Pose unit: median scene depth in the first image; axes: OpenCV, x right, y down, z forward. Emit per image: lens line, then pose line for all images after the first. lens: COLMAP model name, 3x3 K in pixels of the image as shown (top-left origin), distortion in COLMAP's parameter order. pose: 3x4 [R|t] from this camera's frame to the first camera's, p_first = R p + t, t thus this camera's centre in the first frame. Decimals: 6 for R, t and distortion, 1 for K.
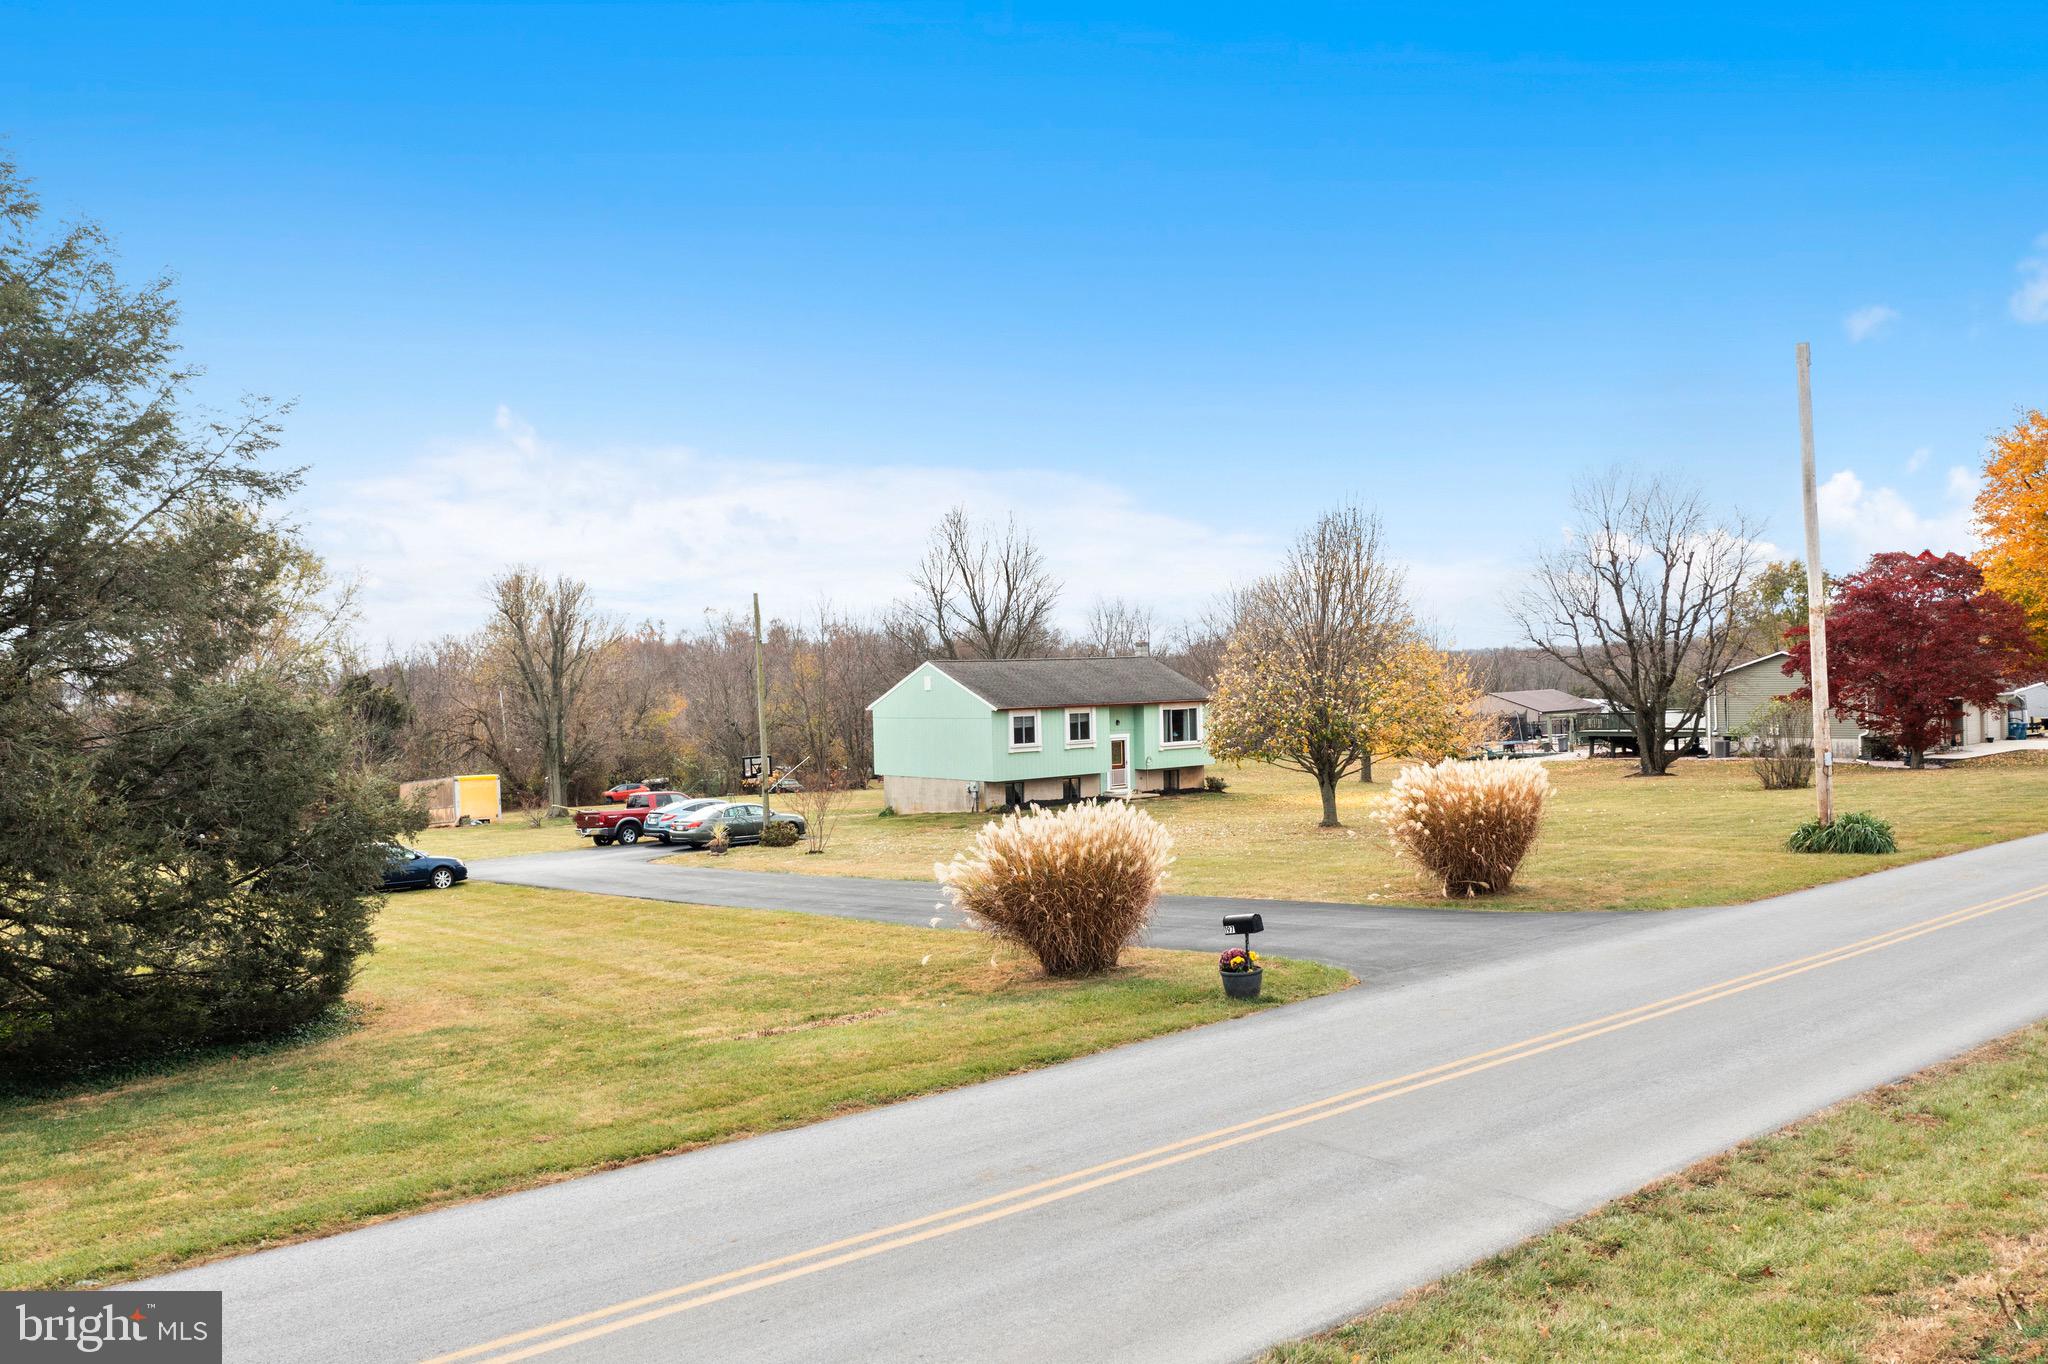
lens RADIAL K [[1647.7, 0, 1023.9], [0, 1647.7, 681.1], [0, 0, 1]] dist [-0.006267, 0.003706]
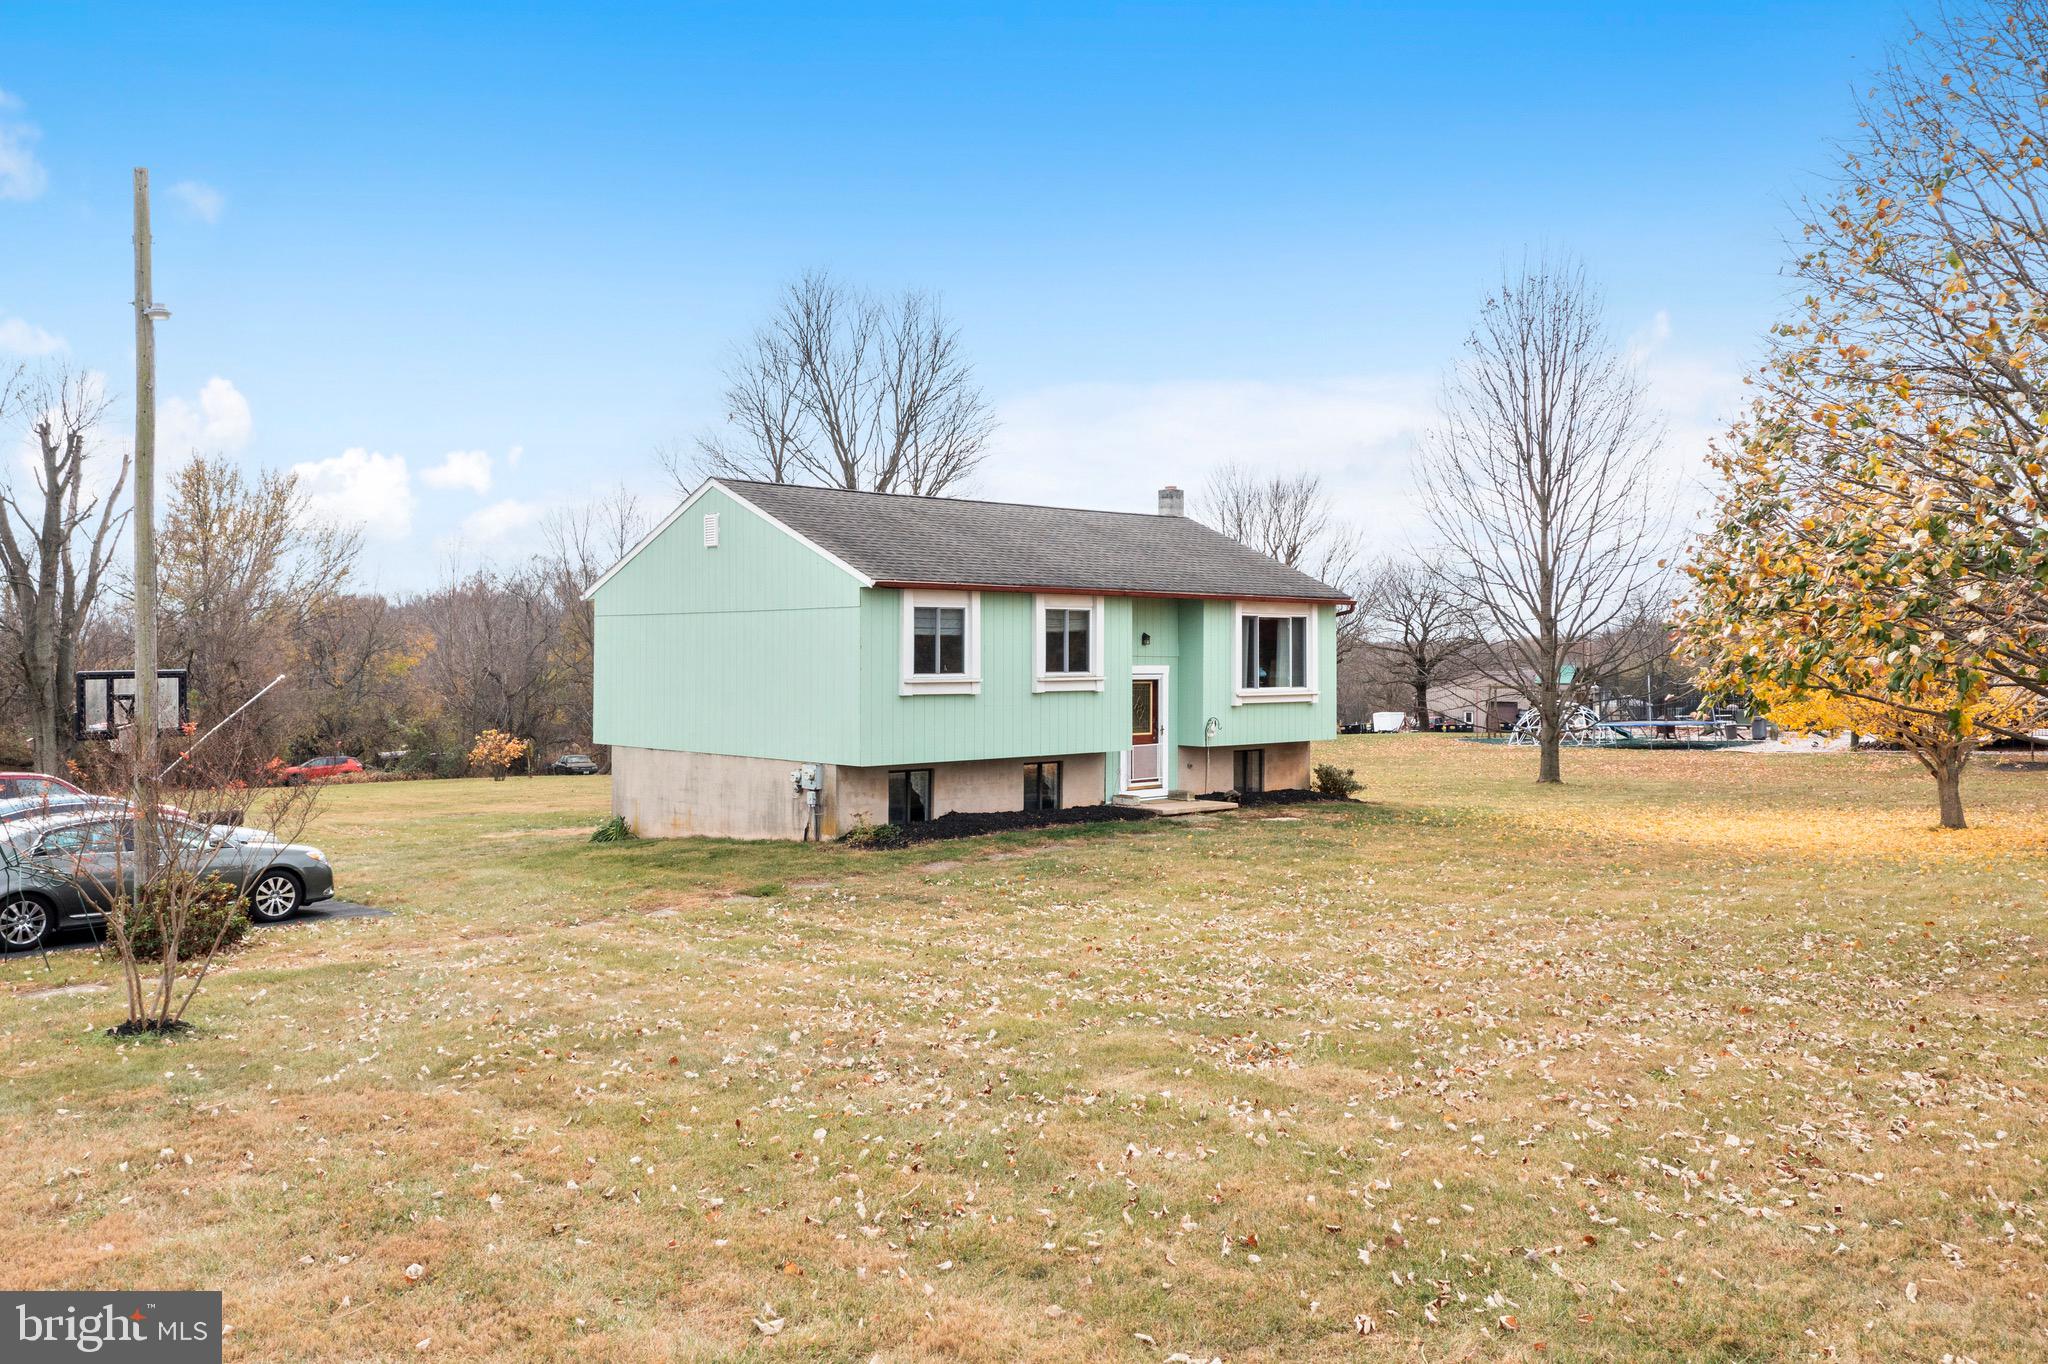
lens RADIAL K [[1647.7, 0, 1020.3], [0, 1647.7, 666.6], [0, 0, 1]] dist [-0.006267, 0.003706]
pose [[0.997177, 0.026031, 0.070434, -0.007805], [-0.025972, 0.999661, -0.001761, 0.034138], [-0.070456, -0.000073, 0.997515, 0.558888]]
